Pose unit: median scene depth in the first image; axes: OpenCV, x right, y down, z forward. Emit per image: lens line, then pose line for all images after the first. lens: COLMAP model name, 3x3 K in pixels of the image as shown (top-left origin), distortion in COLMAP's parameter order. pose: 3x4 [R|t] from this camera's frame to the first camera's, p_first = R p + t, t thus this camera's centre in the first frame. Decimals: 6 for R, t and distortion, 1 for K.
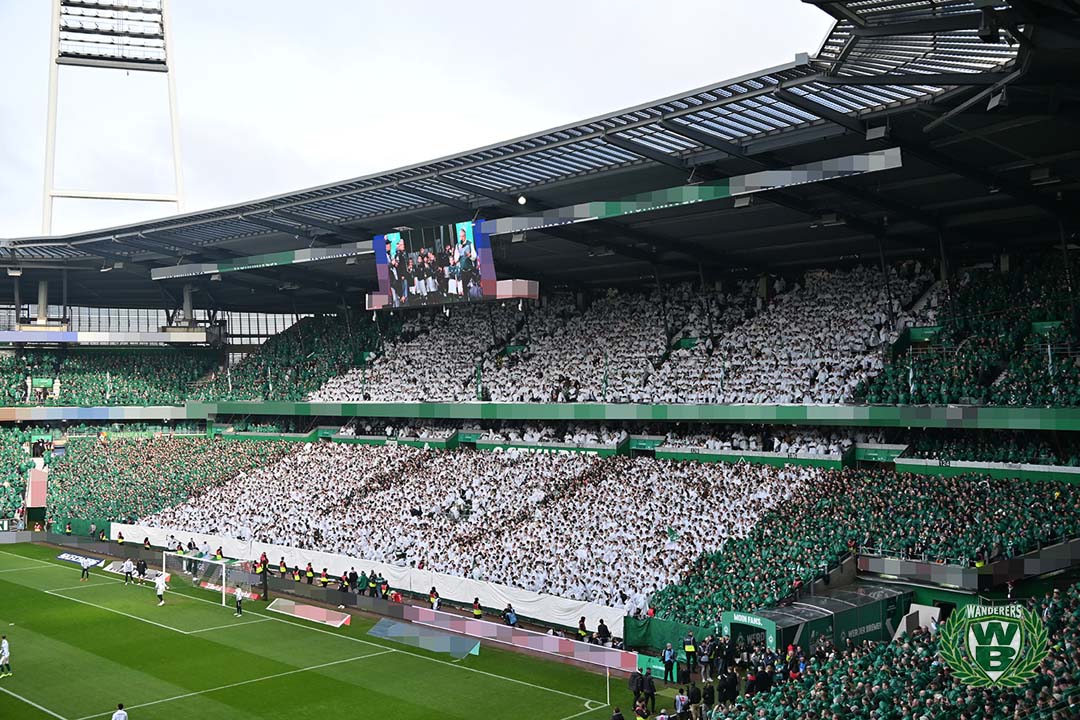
lens RADIAL K [[1095.5, 0, 540.6], [0, 1095.5, 363.1], [0, 0, 1]] dist [0.002230, 0.000000]
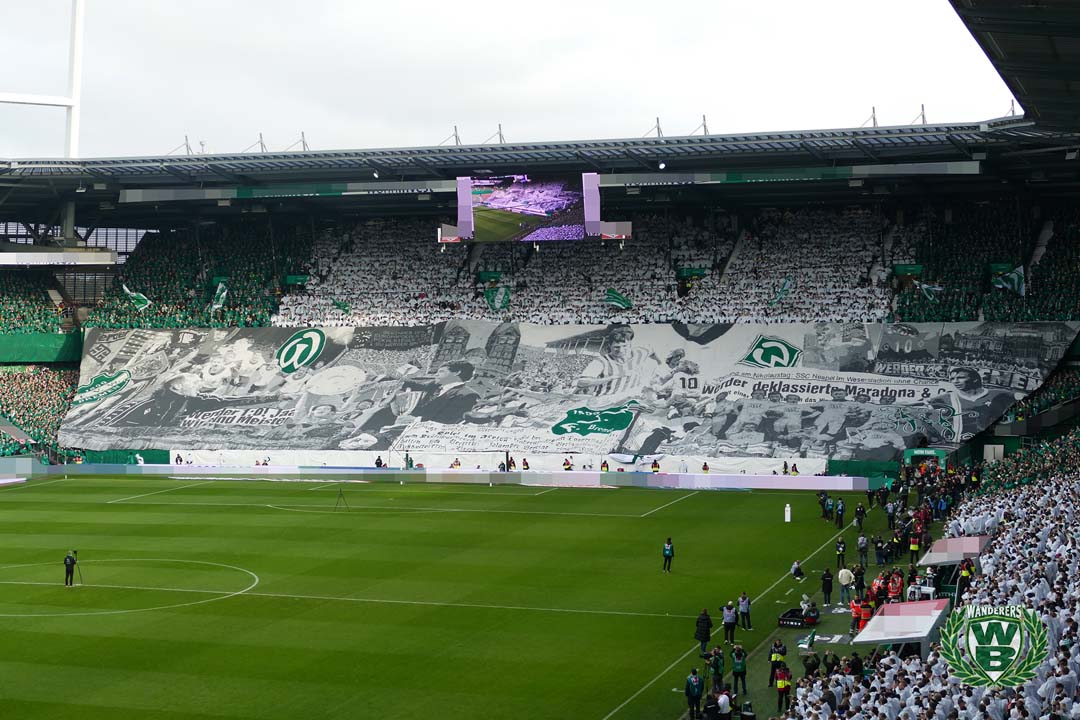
lens RADIAL K [[1818.0, 0, 545.4], [0, 1818.0, 370.2], [0, 0, 1]] dist [-0.015216, 0.000000]
pose [[0.905033, -0.022135, 0.424765, -0.834686], [-0.002847, 0.998307, 0.058088, -0.027218], [-0.425332, -0.053781, 0.903438, -0.691622]]
